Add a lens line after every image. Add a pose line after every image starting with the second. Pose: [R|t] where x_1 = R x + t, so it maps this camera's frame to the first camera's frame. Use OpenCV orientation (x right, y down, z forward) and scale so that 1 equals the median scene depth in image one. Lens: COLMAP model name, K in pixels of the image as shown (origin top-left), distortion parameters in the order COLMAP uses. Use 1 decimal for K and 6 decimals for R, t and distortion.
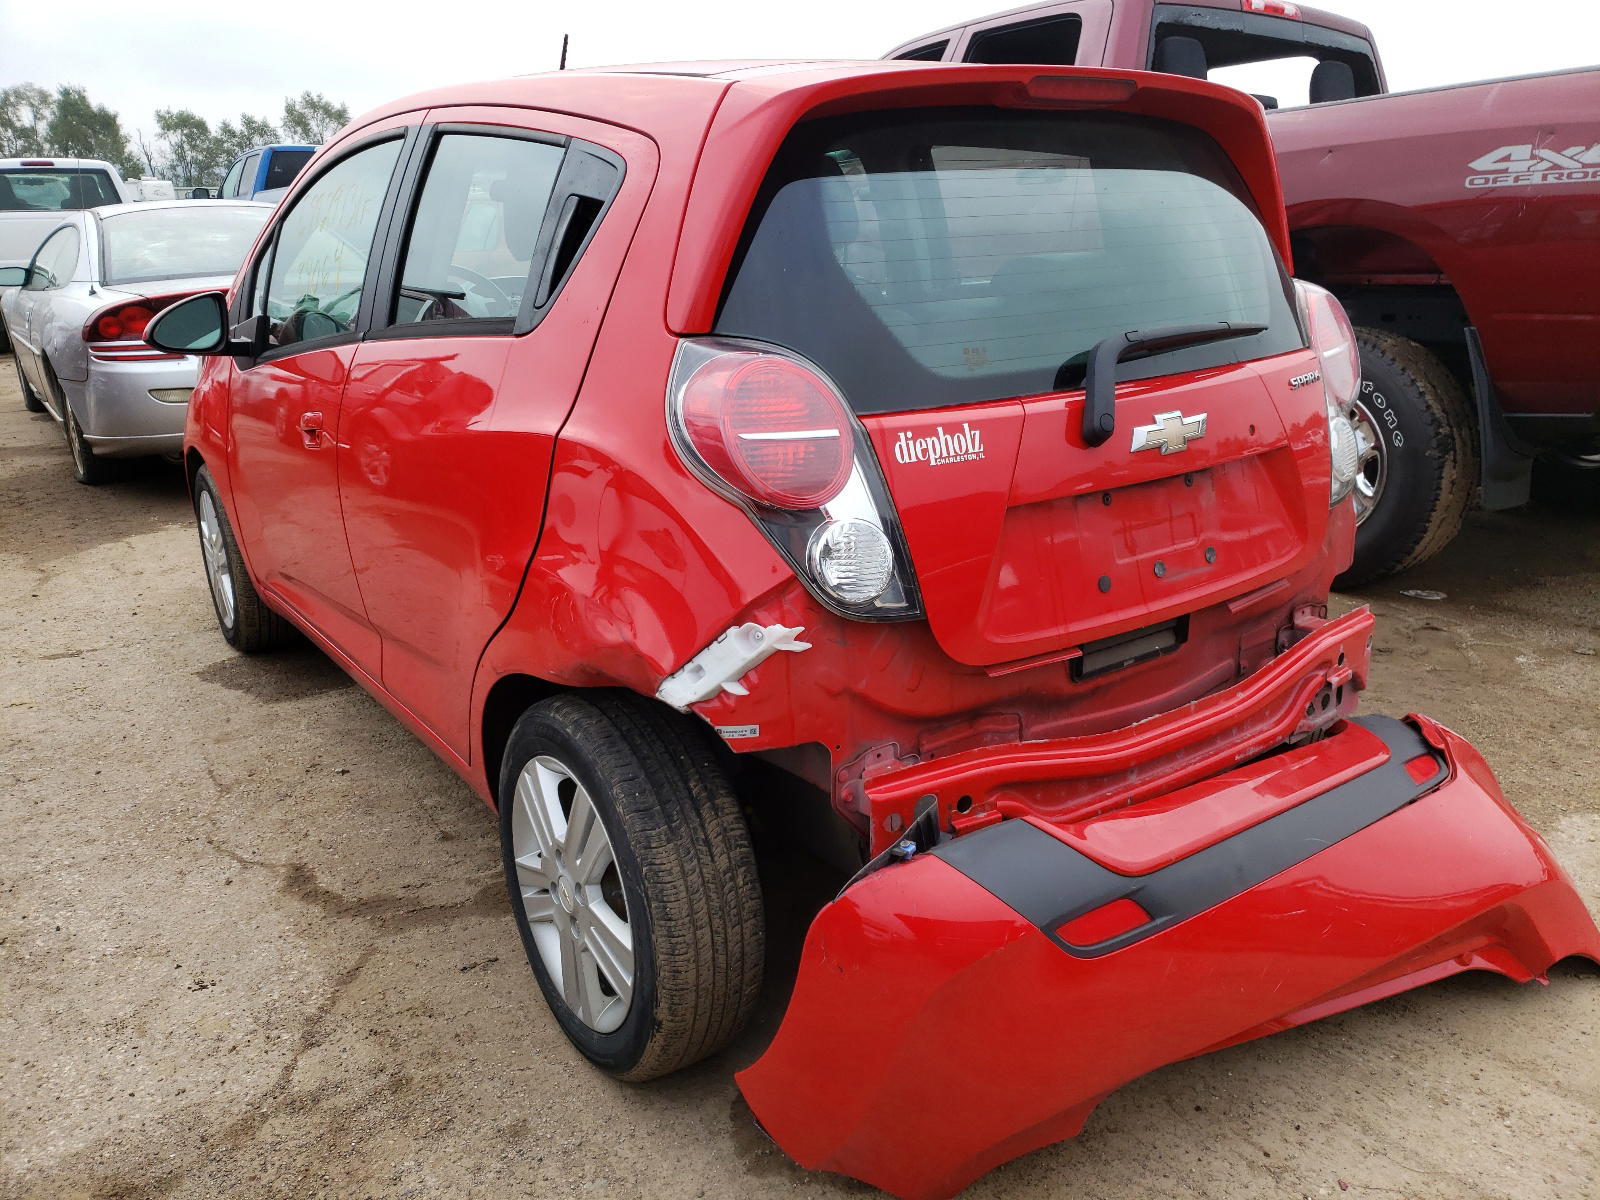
lens RADIAL K [[1246.0, 0, 805.0], [0, 1246.0, 526.7], [0, 0, 1]] dist [0.044172, -0.066329]
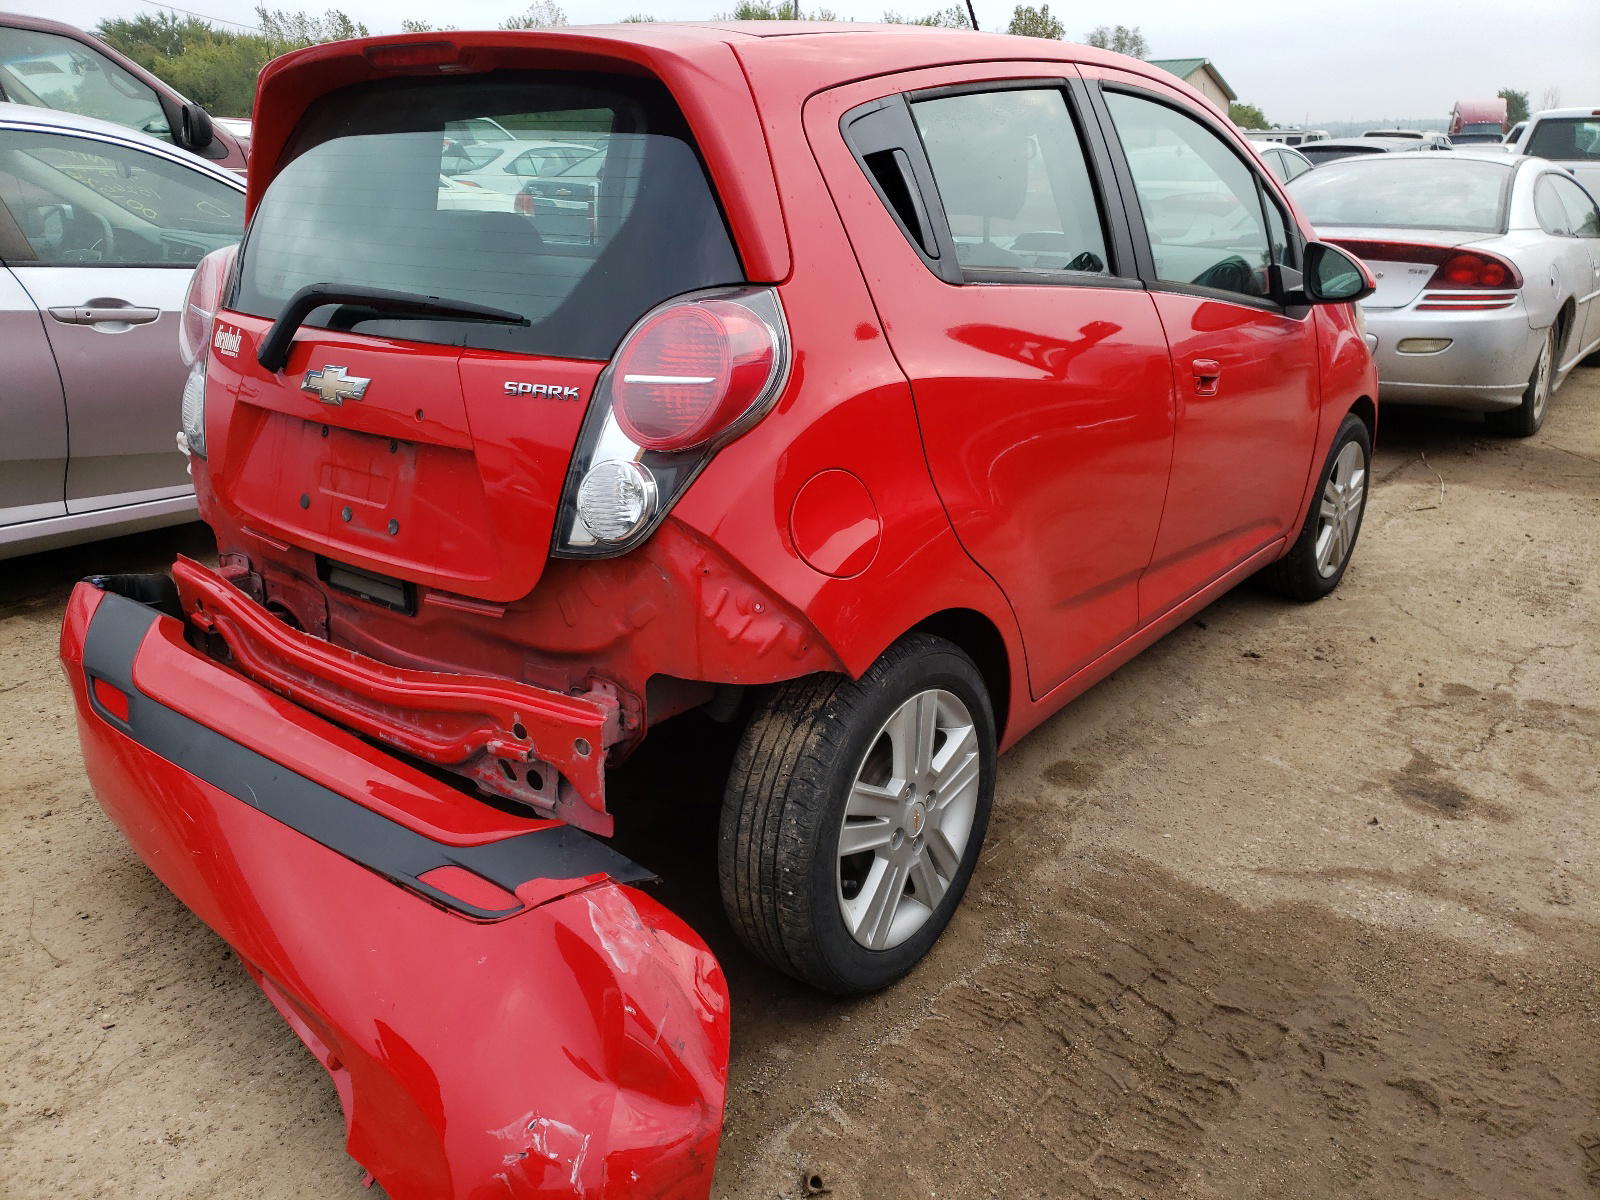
lens RADIAL K [[1246.0, 0, 805.0], [0, 1246.0, 526.7], [0, 0, 1]] dist [0.044172, -0.066329]
pose [[0.315817, 0.293838, -0.902175, 1.430459], [-0.260167, 0.941213, 0.215478, -0.298517], [0.912454, 0.166664, 0.373698, 1.004547]]
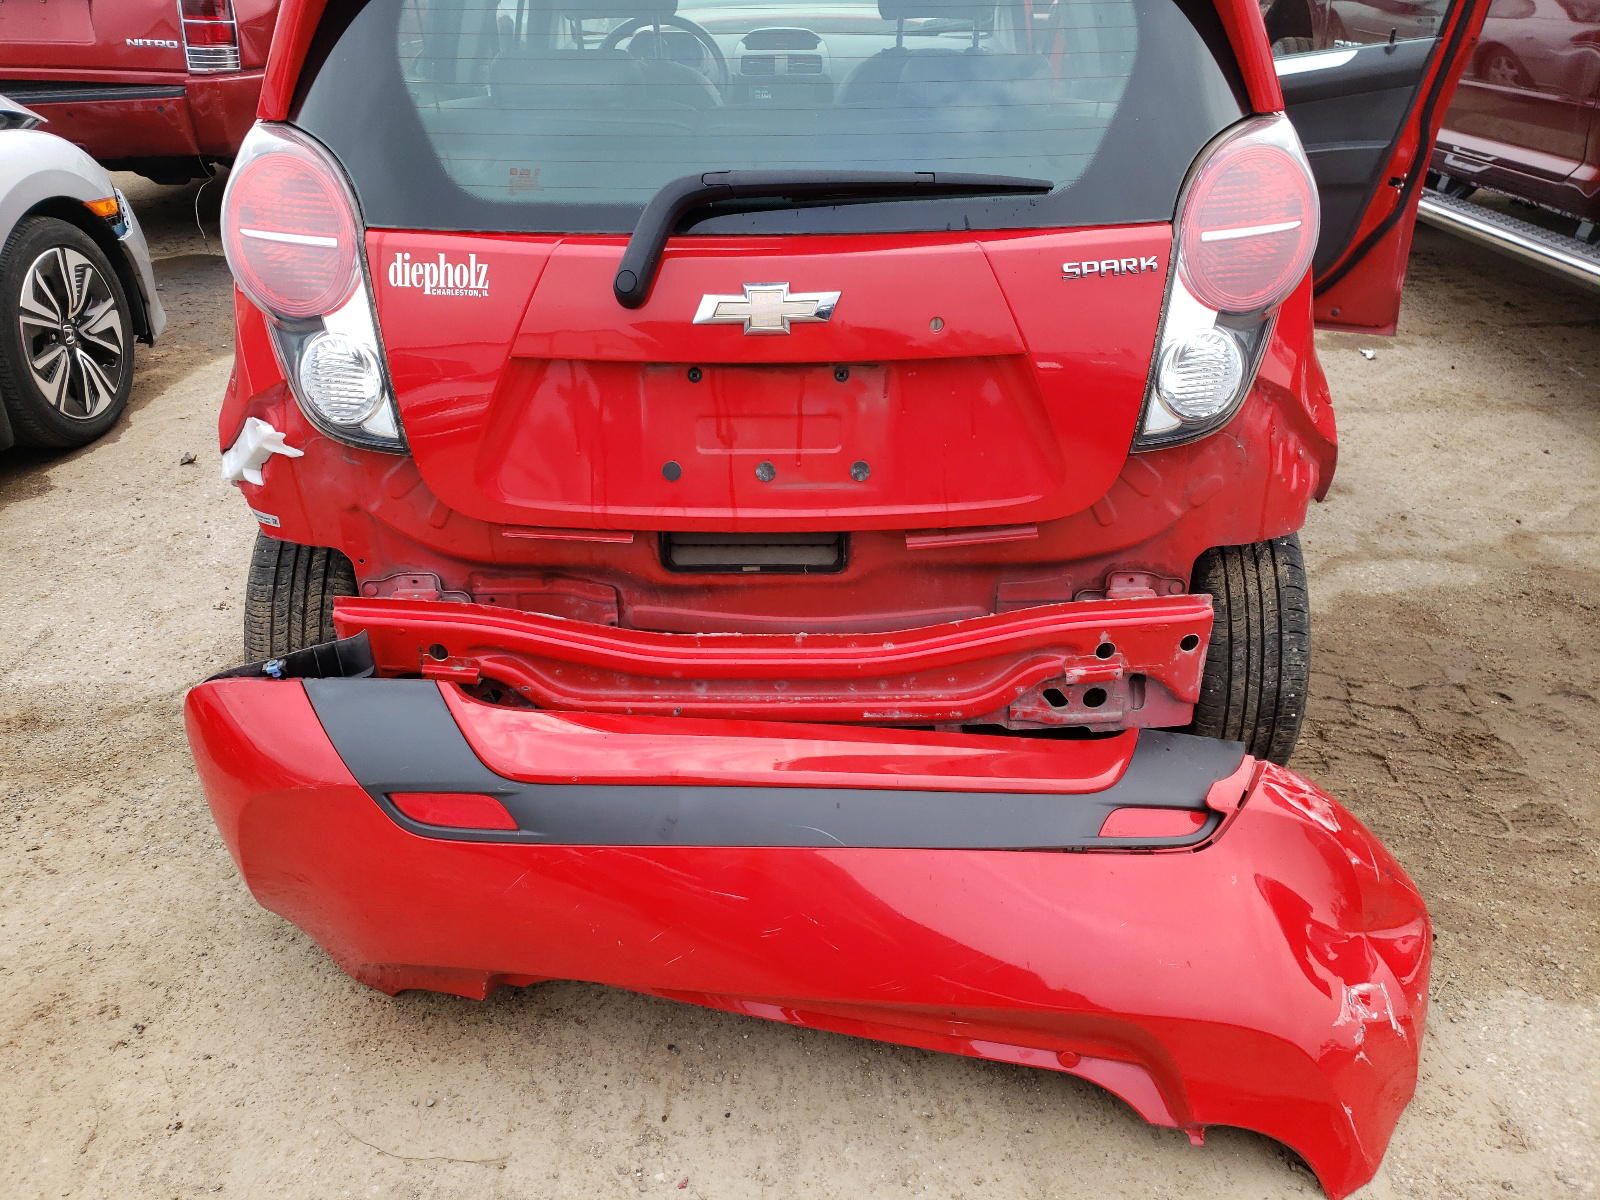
lens RADIAL K [[1213.4, 0, 793.7], [0, 1213.4, 542.6], [0, 0, 1]] dist [0.163031, -0.340598]
pose [[0.813210, 0.269908, -0.515596, 0.765977], [-0.161433, 0.955800, 0.245734, -0.129094], [0.559132, -0.116600, 0.820838, 0.353835]]
